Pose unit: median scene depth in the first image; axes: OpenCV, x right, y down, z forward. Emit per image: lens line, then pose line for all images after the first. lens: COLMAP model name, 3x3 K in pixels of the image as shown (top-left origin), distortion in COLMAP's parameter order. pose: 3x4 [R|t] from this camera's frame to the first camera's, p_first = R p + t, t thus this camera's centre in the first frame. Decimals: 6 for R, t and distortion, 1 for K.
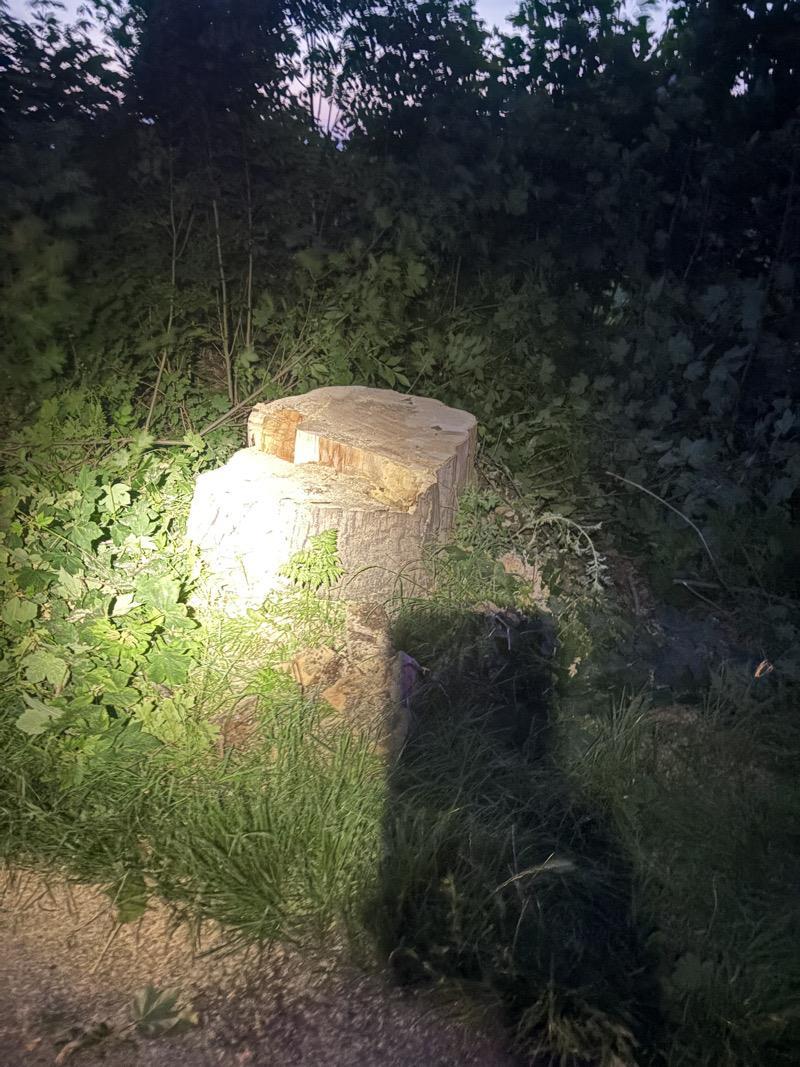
lens RADIAL K [[799.1, 0, 403.6], [0, 799.1, 530.9], [0, 0, 1]] dist [0.044991, -0.061346]
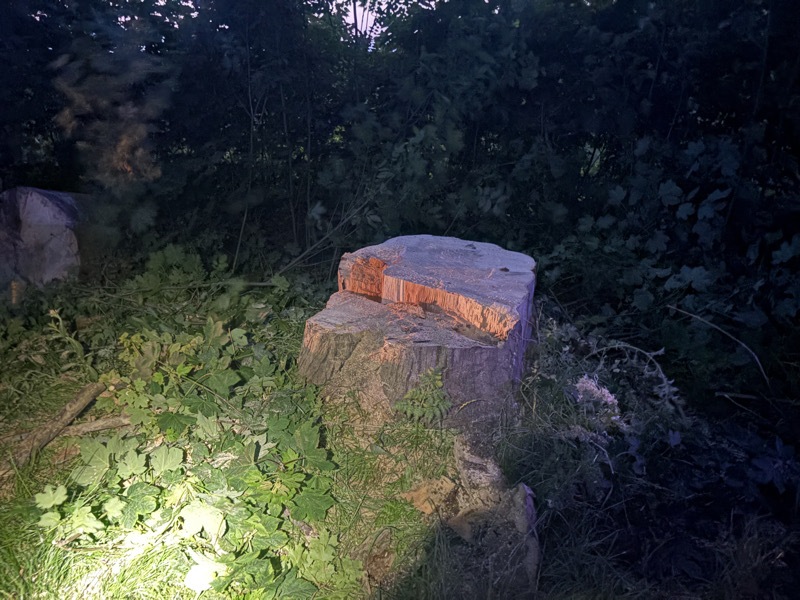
lens RADIAL K [[599.1, 0, 399.8], [0, 599.1, 301.1], [0, 0, 1]] dist [0.044991, -0.061346]
pose [[0.999181, -0.036457, 0.017563, -0.098255], [0.037210, 0.998309, -0.044654, -0.037402], [-0.015905, 0.045271, 0.998848, 0.096677]]
